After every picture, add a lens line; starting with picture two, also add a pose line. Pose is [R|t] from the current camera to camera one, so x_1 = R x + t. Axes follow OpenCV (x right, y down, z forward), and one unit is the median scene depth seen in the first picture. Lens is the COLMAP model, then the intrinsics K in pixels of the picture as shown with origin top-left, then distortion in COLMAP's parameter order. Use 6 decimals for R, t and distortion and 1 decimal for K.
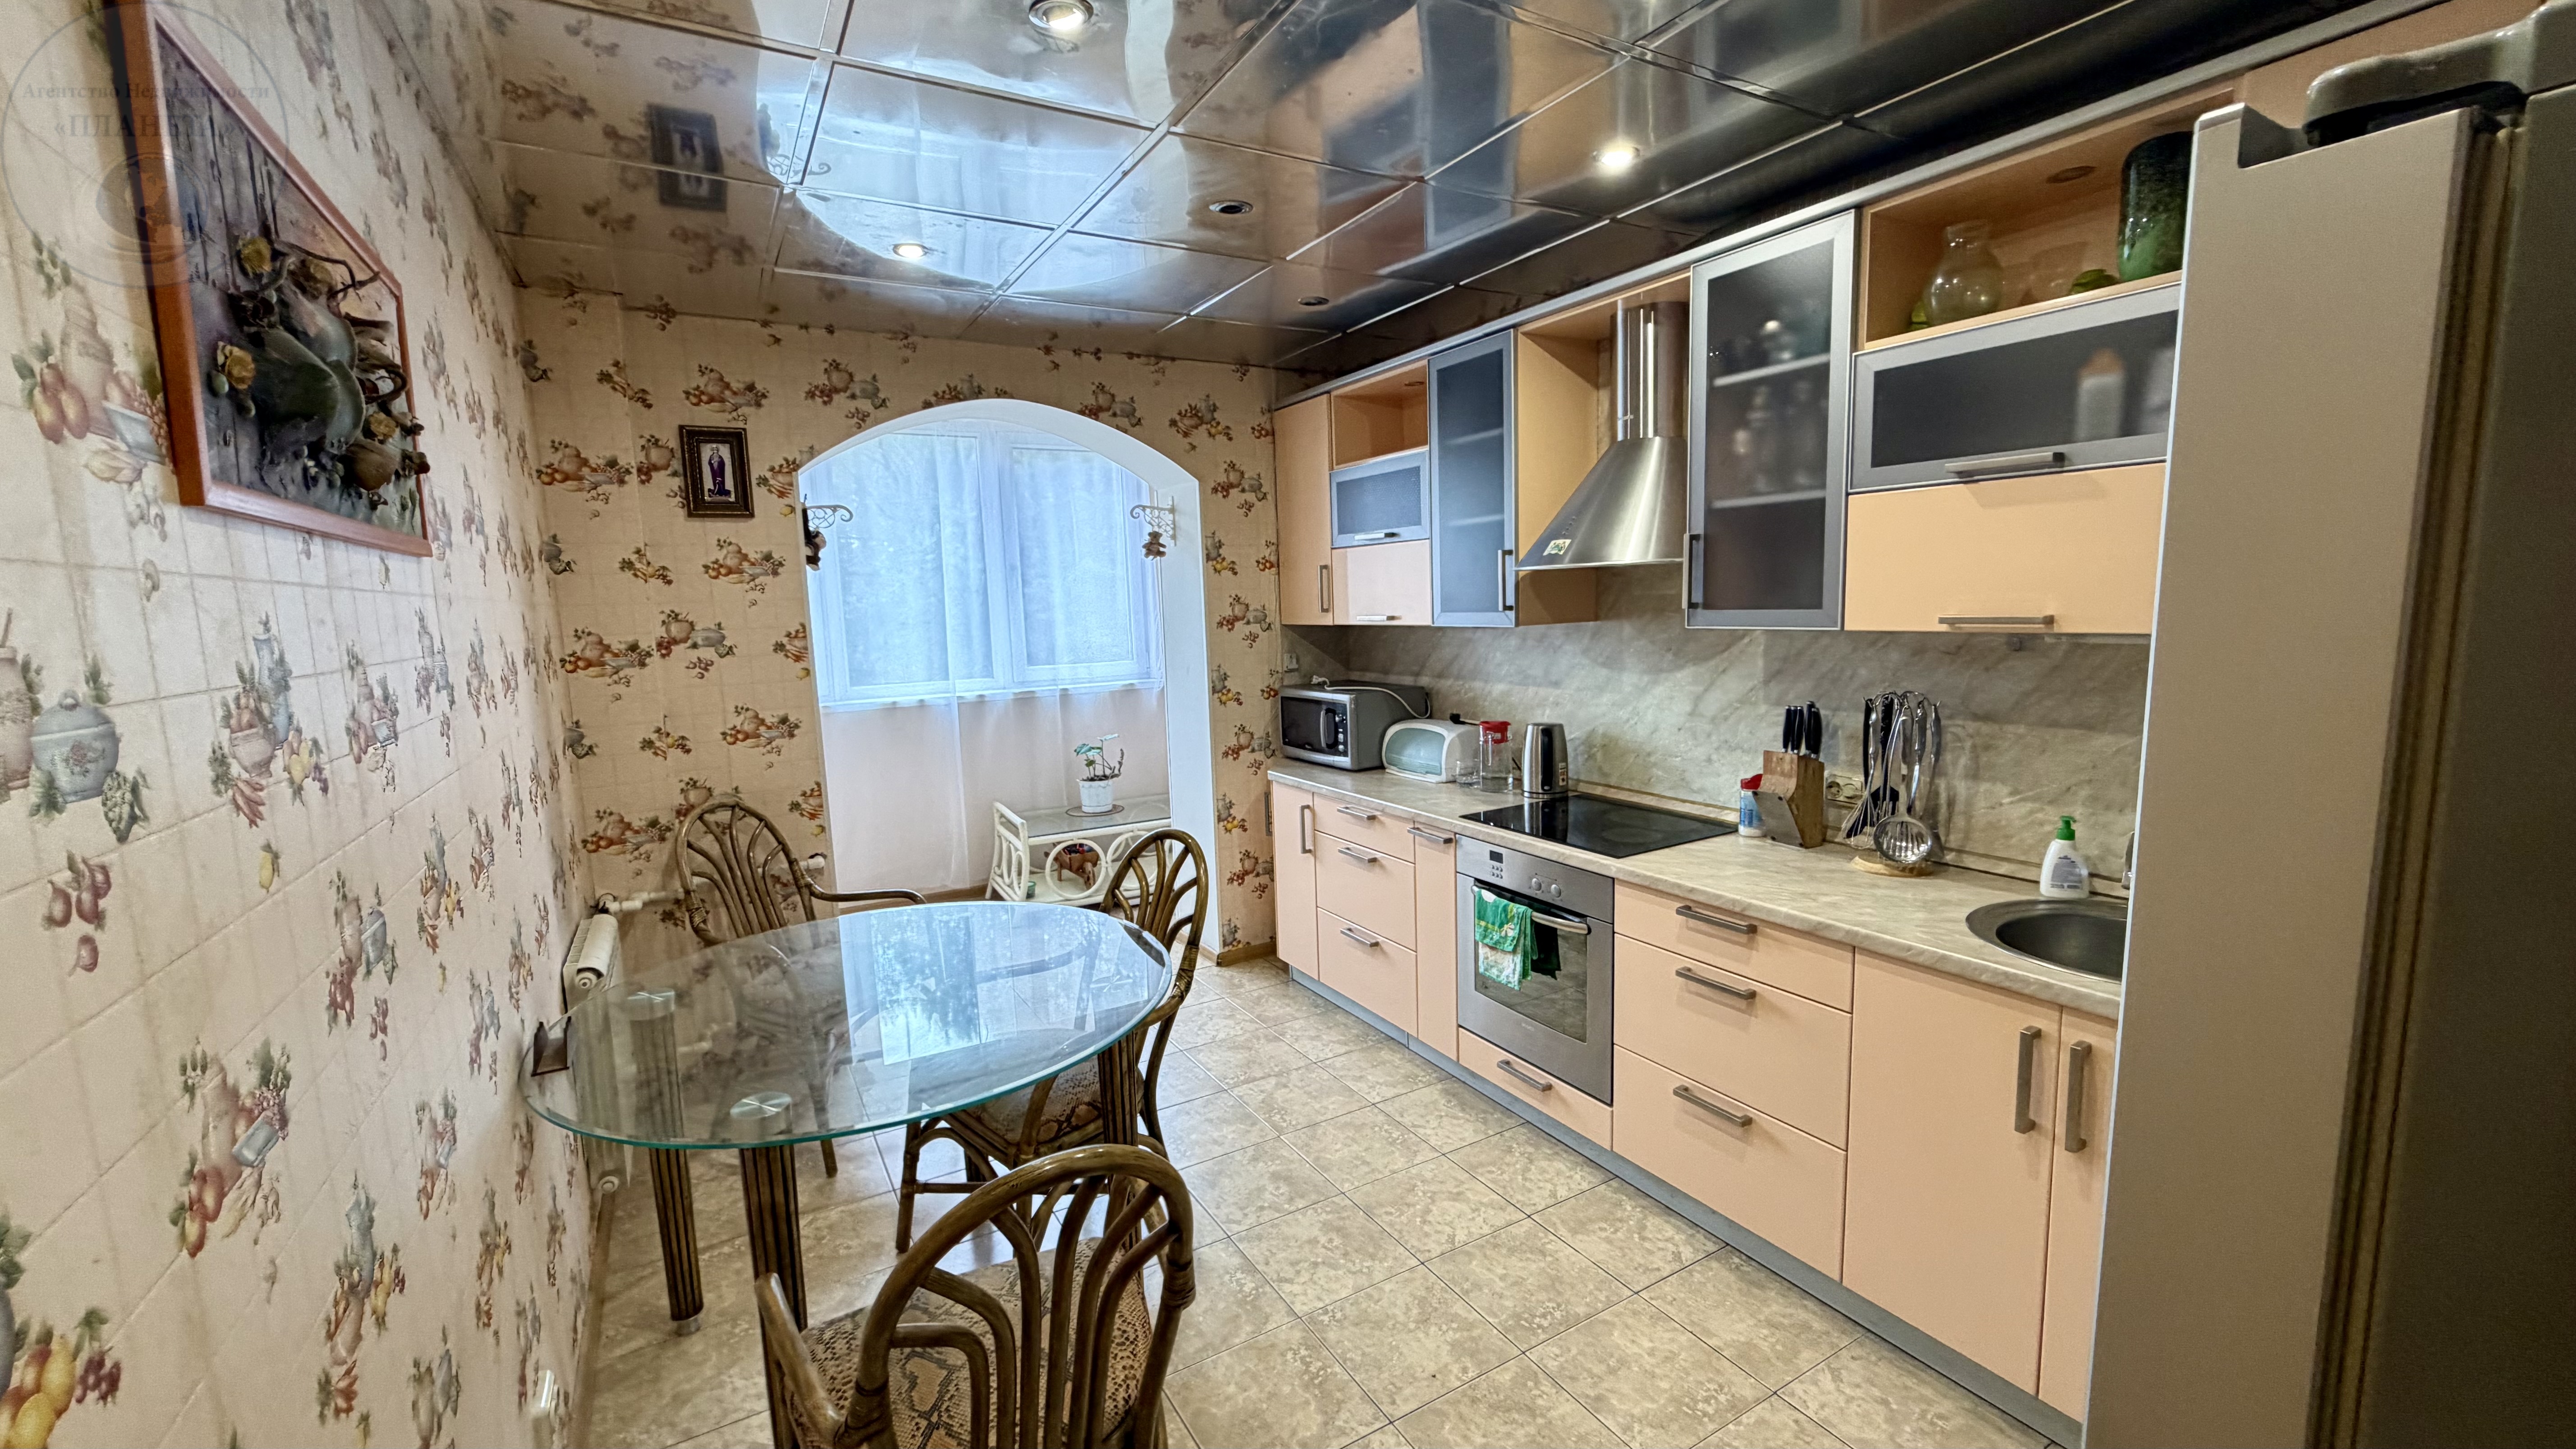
lens RADIAL K [[1022.8, 0, 1277.3], [0, 1022.8, 725.8], [0, 0, 1]] dist [-0.002489, -0.000145]
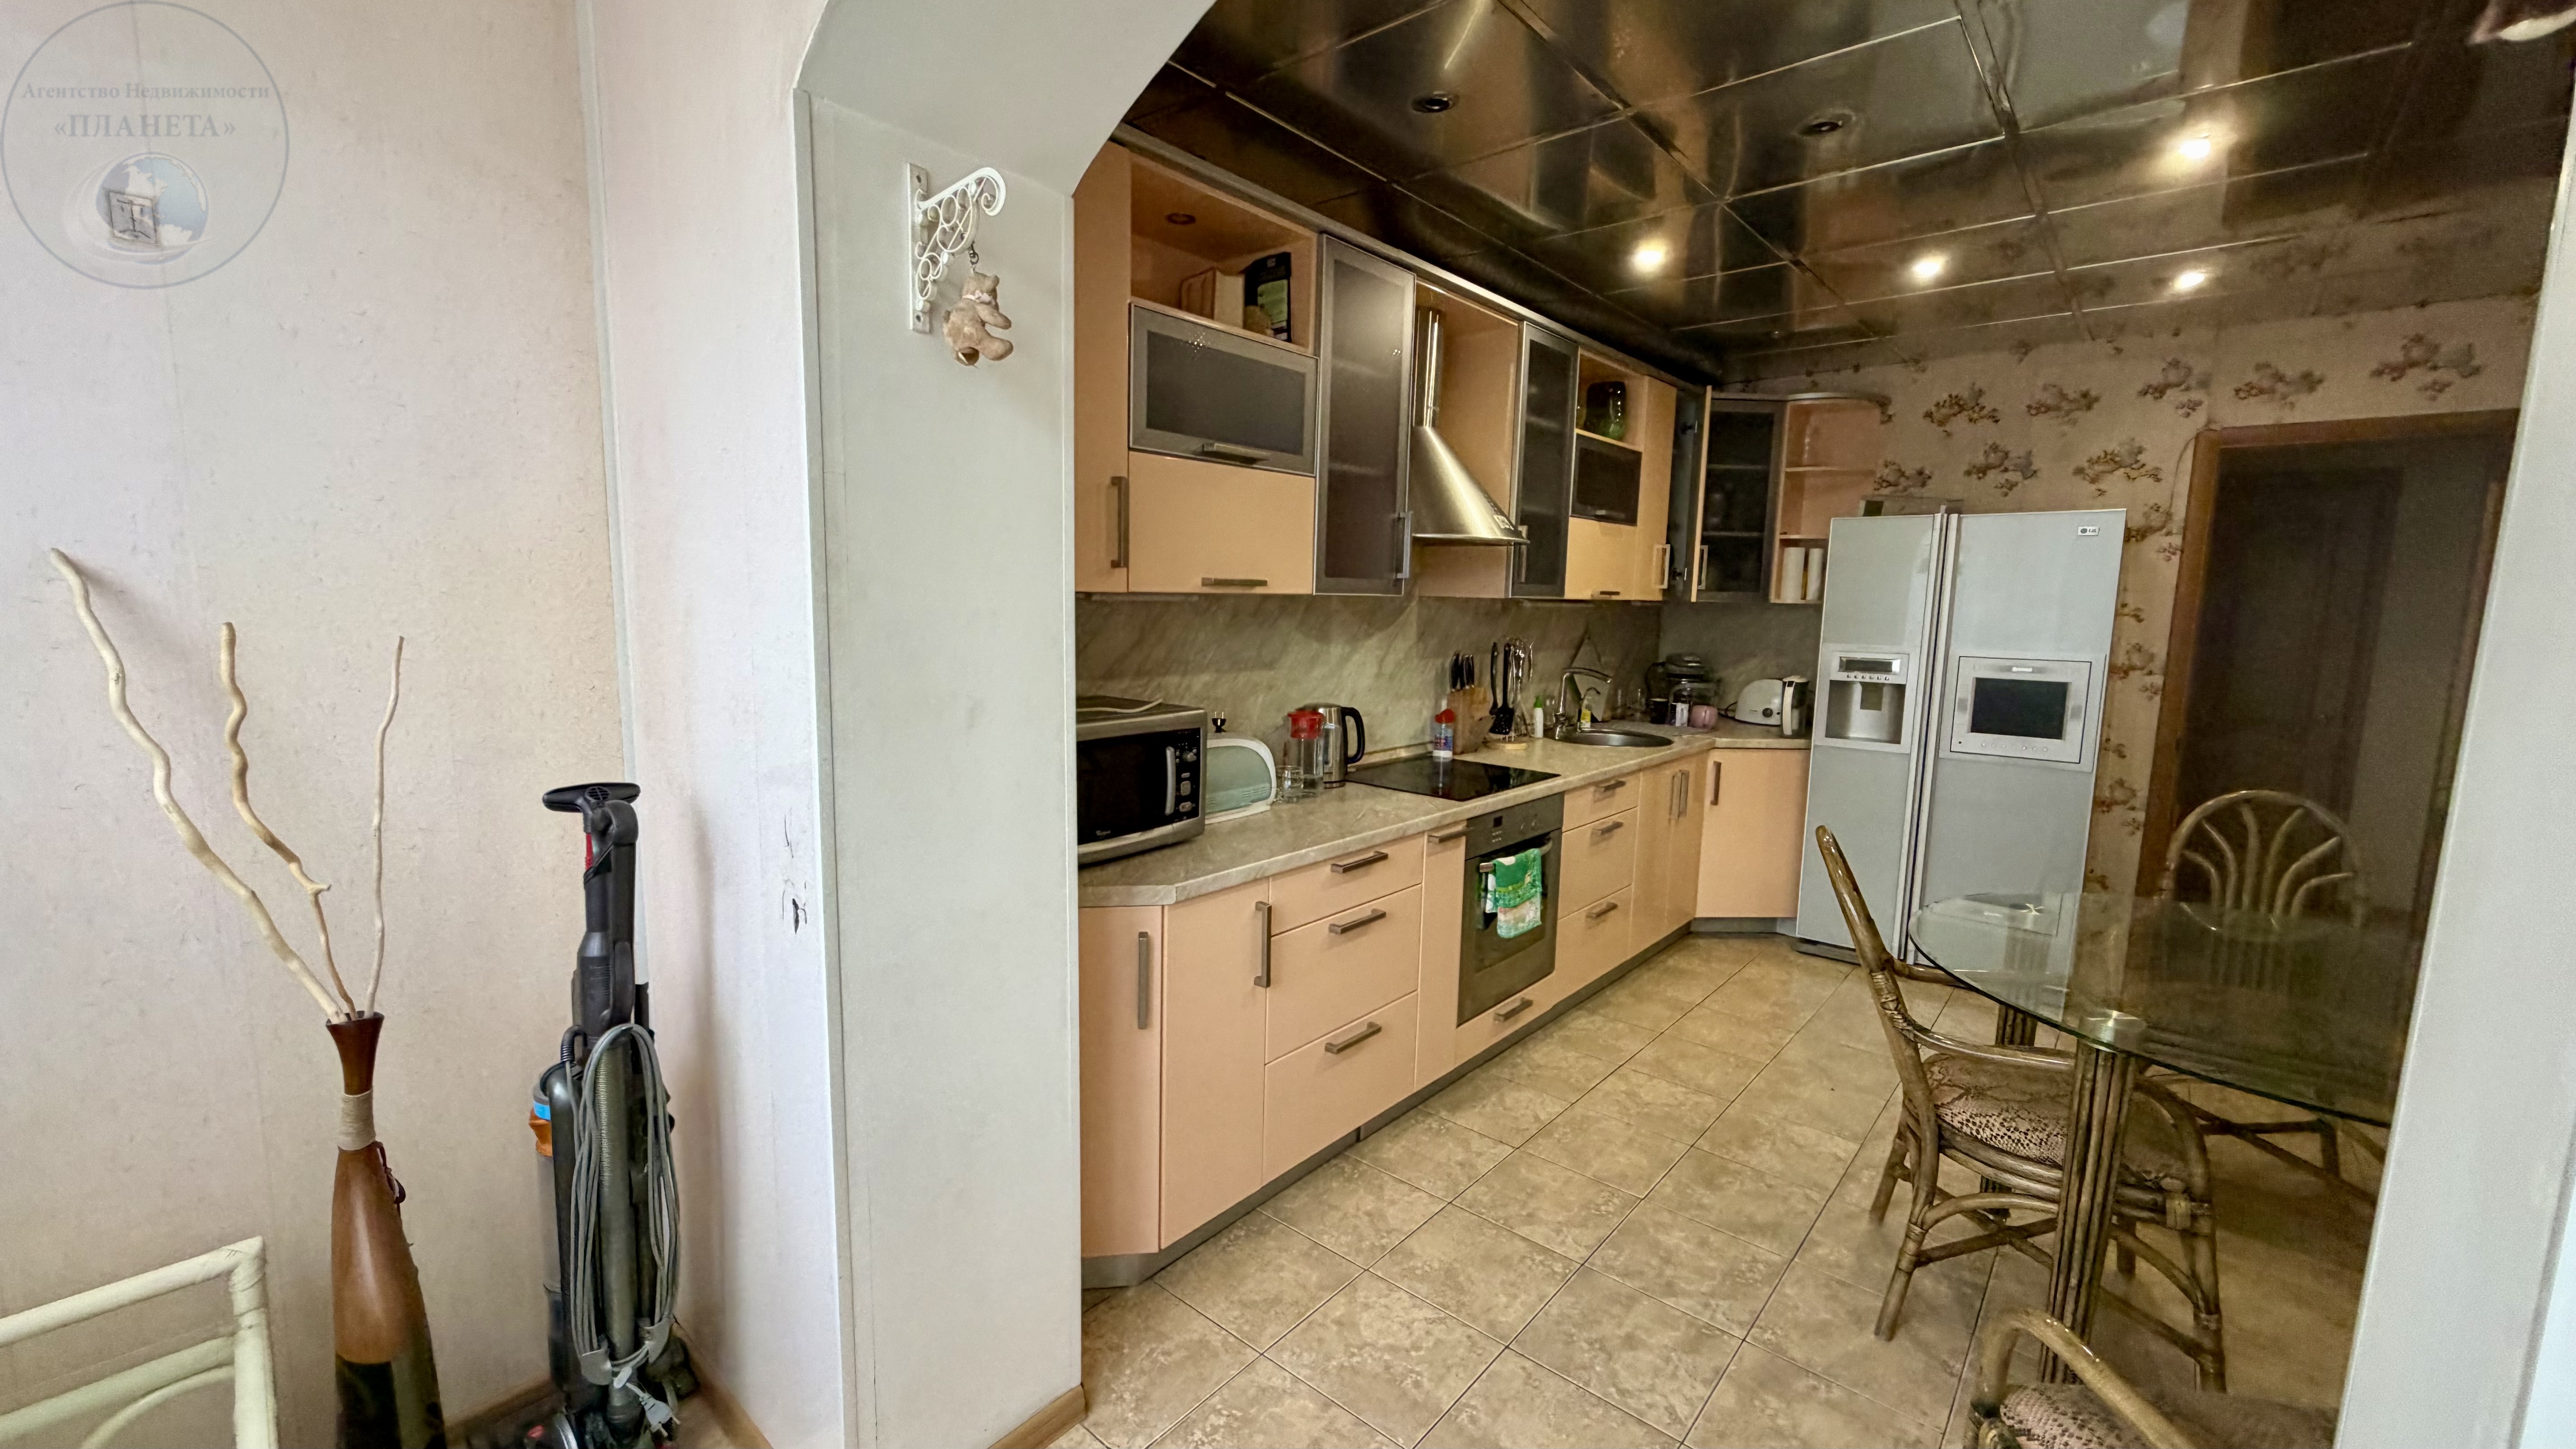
lens RADIAL K [[1022.8, 0, 1277.3], [0, 1022.8, 725.8], [0, 0, 1]] dist [-0.002489, -0.000145]
pose [[-0.327371, -0.099468, 0.939646, -0.640130], [0.107218, 0.984111, 0.141530, -0.129730], [-0.938793, 0.147080, -0.311505, 1.464322]]
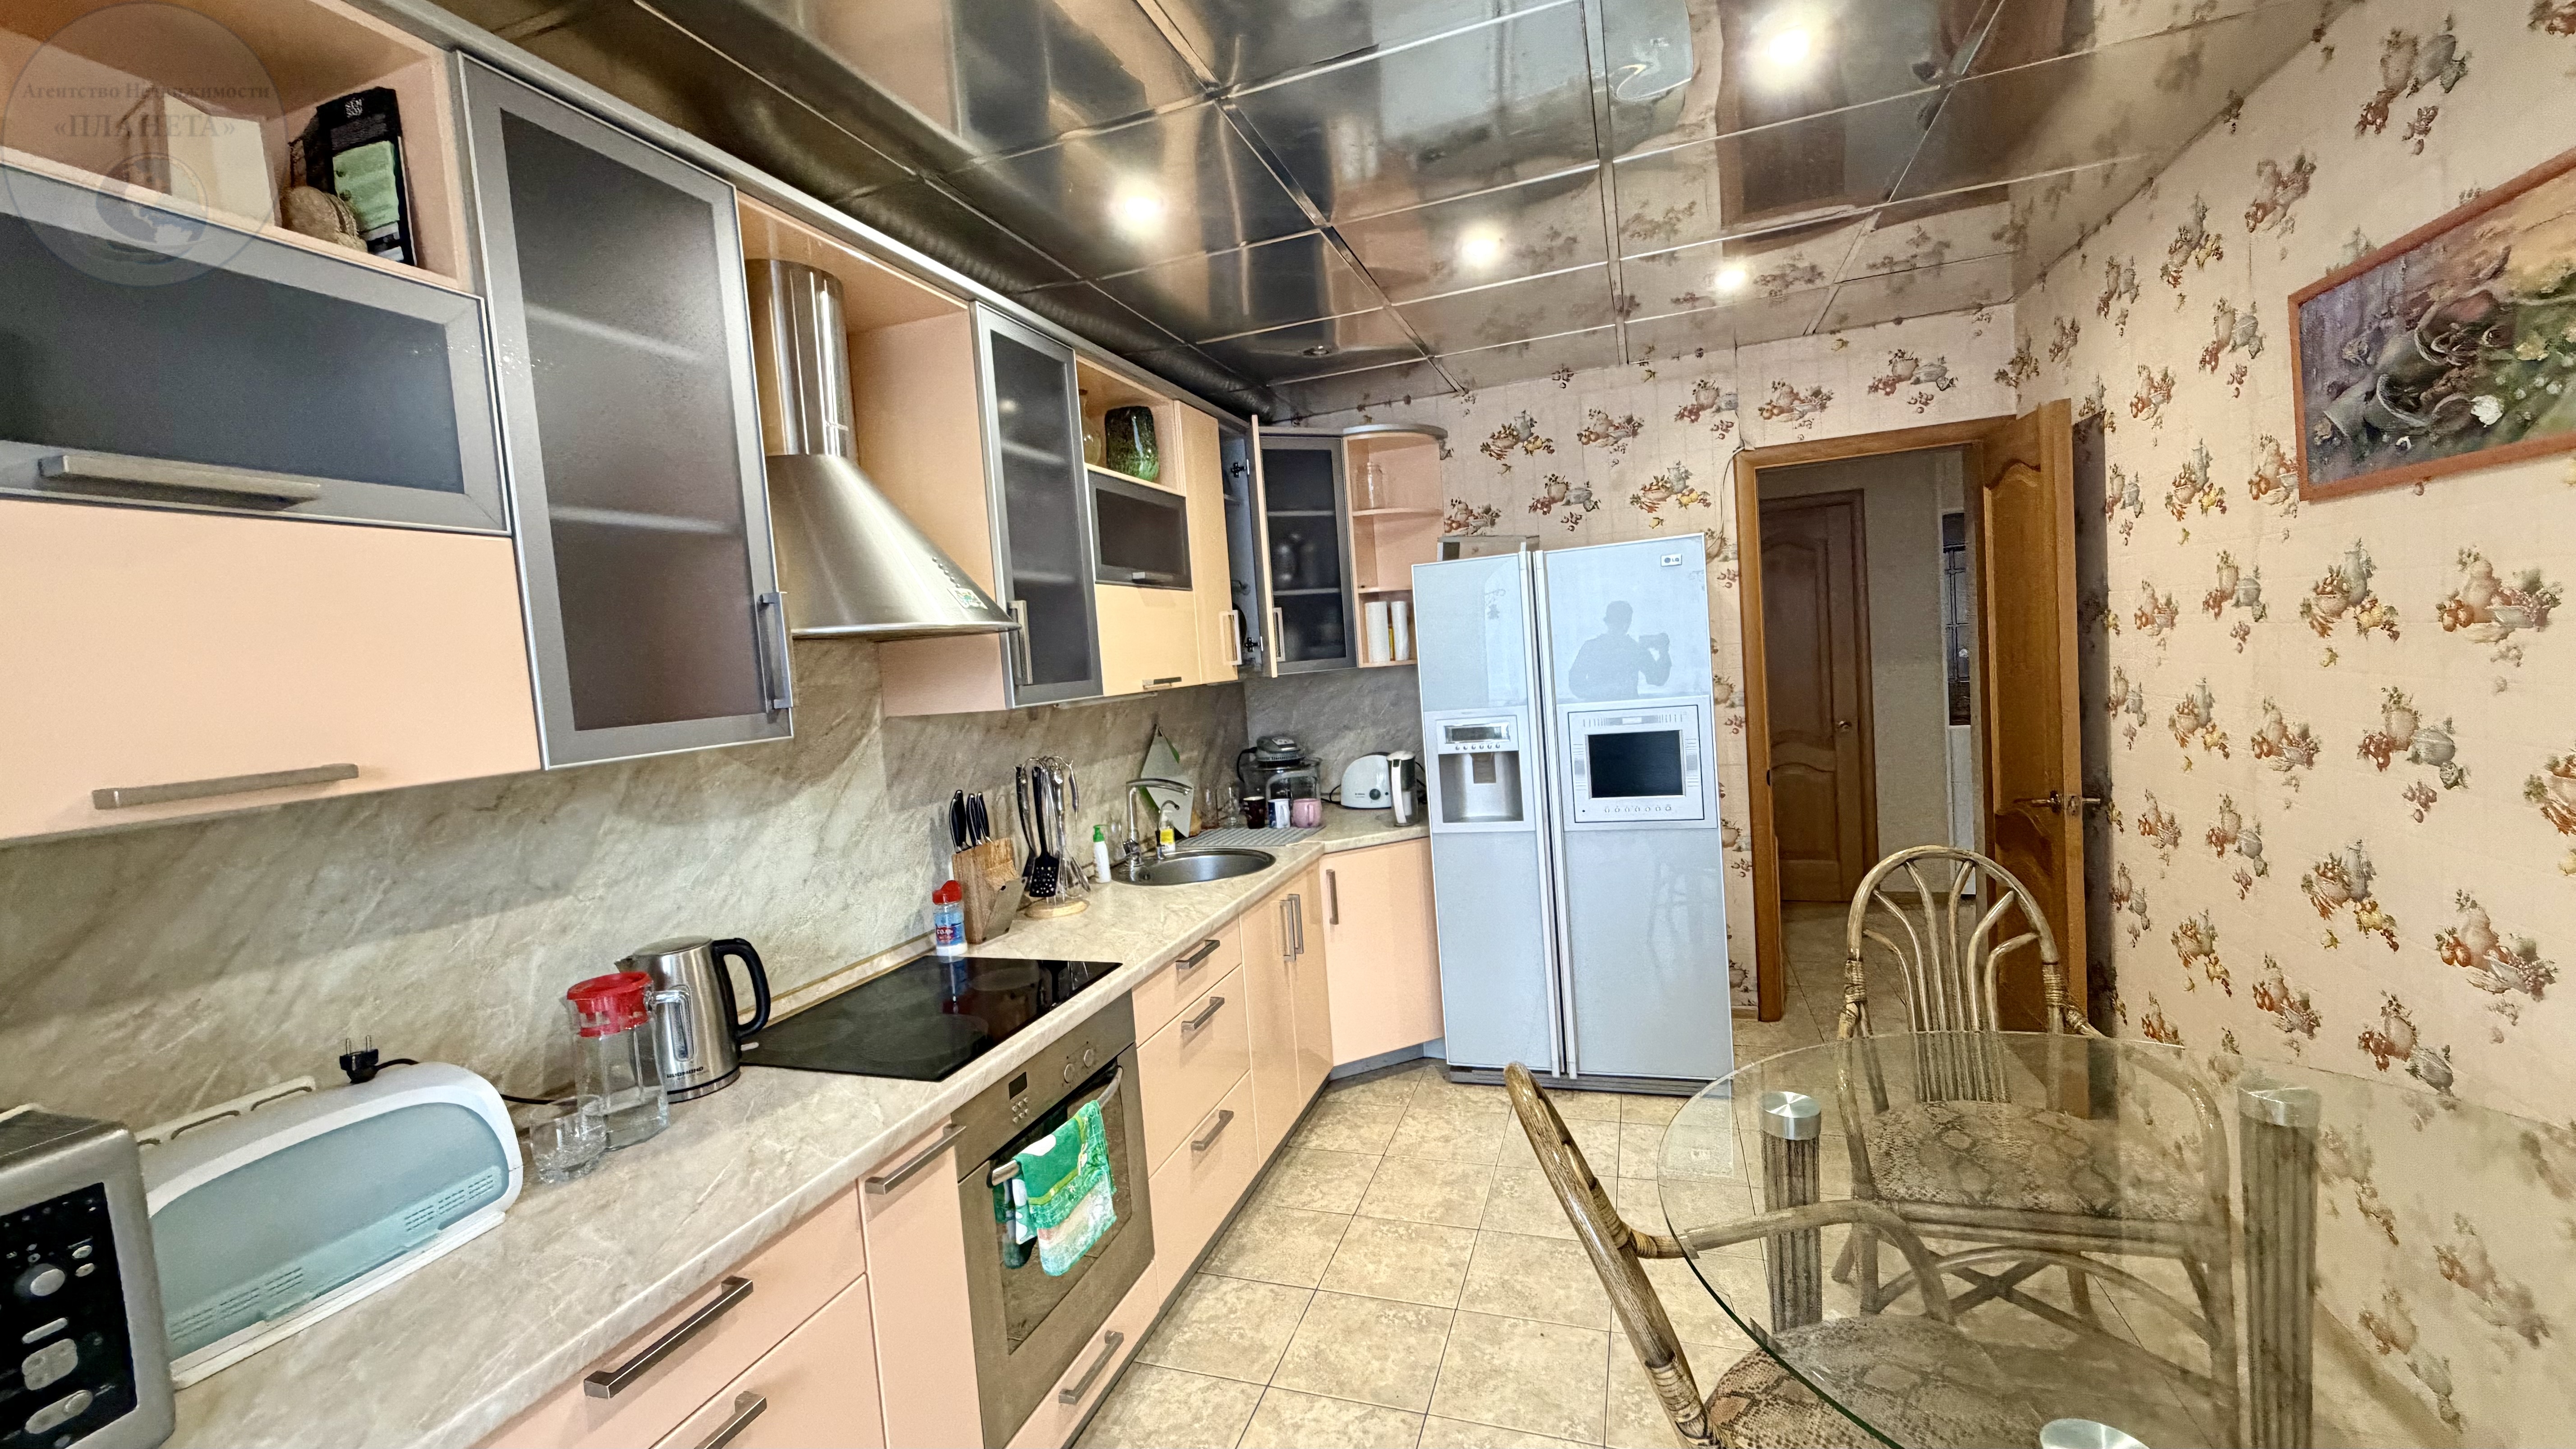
lens RADIAL K [[1022.8, 0, 1277.3], [0, 1022.8, 725.8], [0, 0, 1]] dist [-0.002489, -0.000145]
pose [[-0.646585, 0.028419, 0.762313, -0.350342], [0.190039, 0.973801, 0.124886, -0.126263], [-0.738792, 0.225618, -0.635046, 1.190409]]
